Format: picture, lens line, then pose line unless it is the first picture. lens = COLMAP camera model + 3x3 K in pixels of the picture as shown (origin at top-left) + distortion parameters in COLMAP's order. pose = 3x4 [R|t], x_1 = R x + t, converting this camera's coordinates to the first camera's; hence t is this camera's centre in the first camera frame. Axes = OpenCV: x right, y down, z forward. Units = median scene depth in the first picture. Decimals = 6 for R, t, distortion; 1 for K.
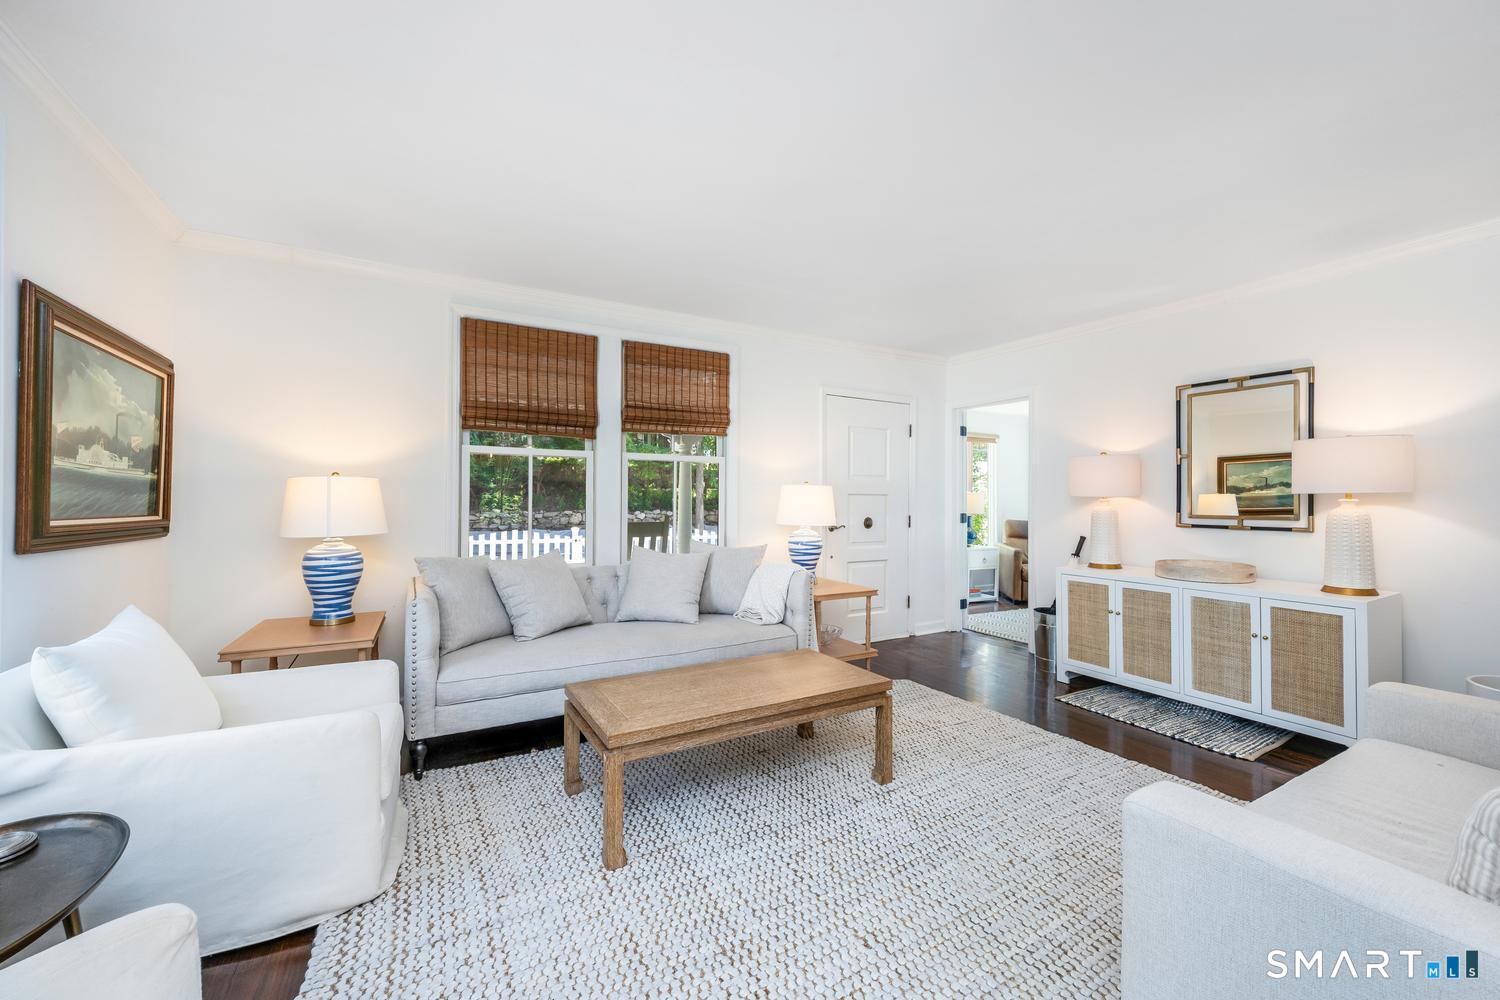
lens RADIAL K [[586.2, 0, 749.6], [0, 586.2, 496.2], [0, 0, 1]] dist [0.000198, -0.000113]
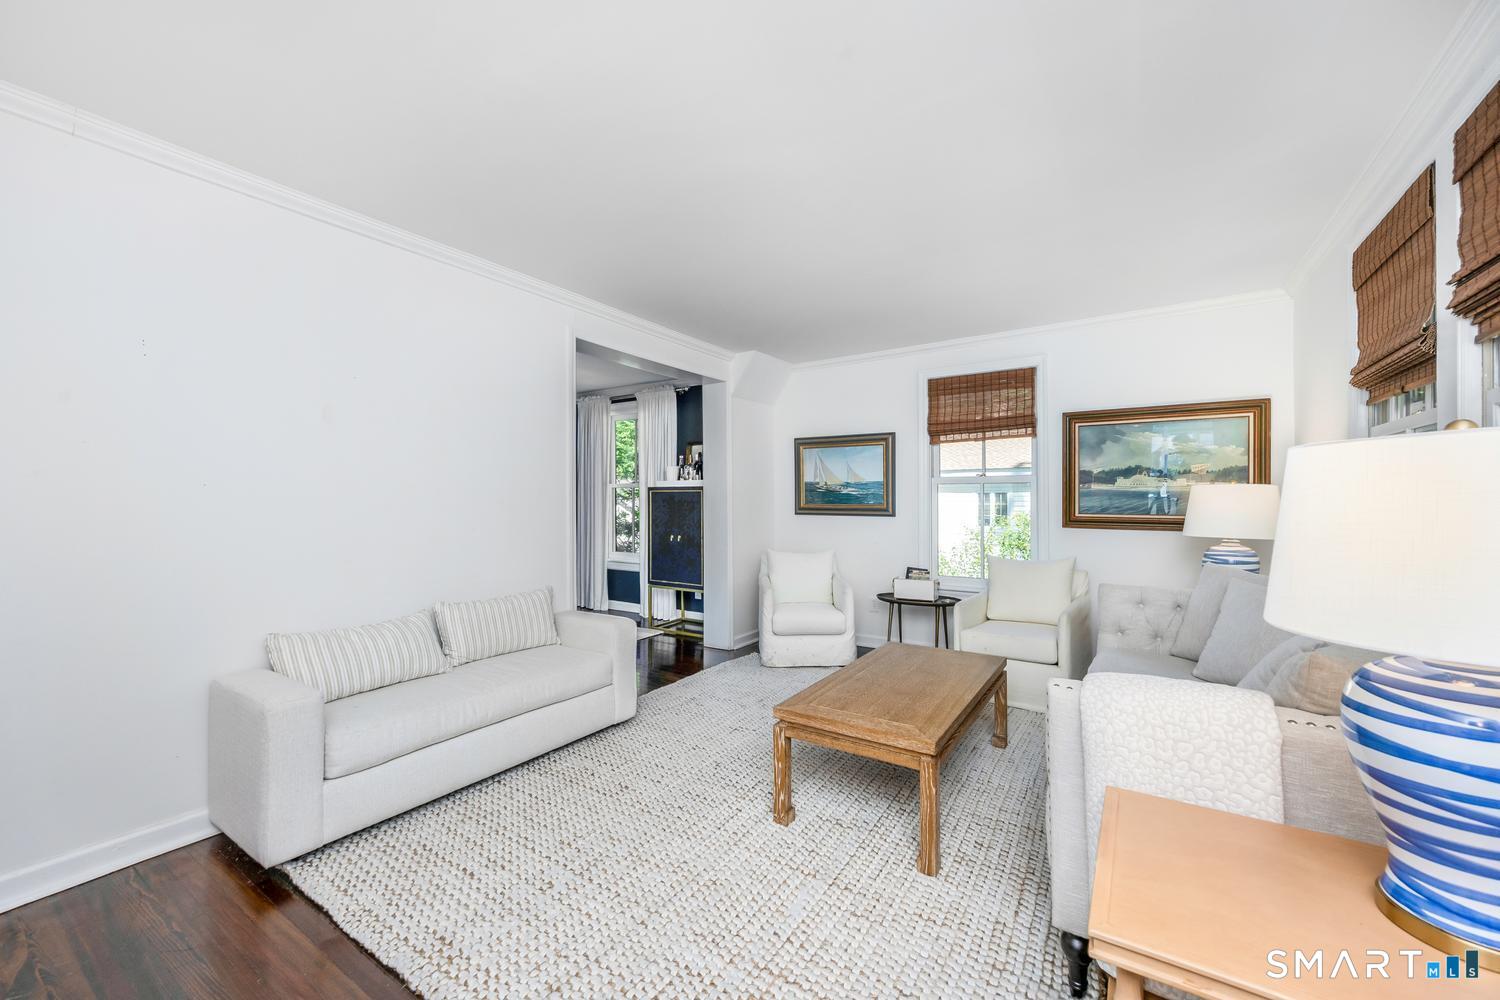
lens RADIAL K [[586.2, 0, 754.8], [0, 586.2, 496.3], [0, 0, 1]] dist [0.000198, -0.000113]
pose [[-0.878414, -0.008365, -0.477828, 0.796635], [-0.001999, 0.999902, -0.013830, 0.007488], [0.477897, -0.011194, -0.878345, 2.011816]]
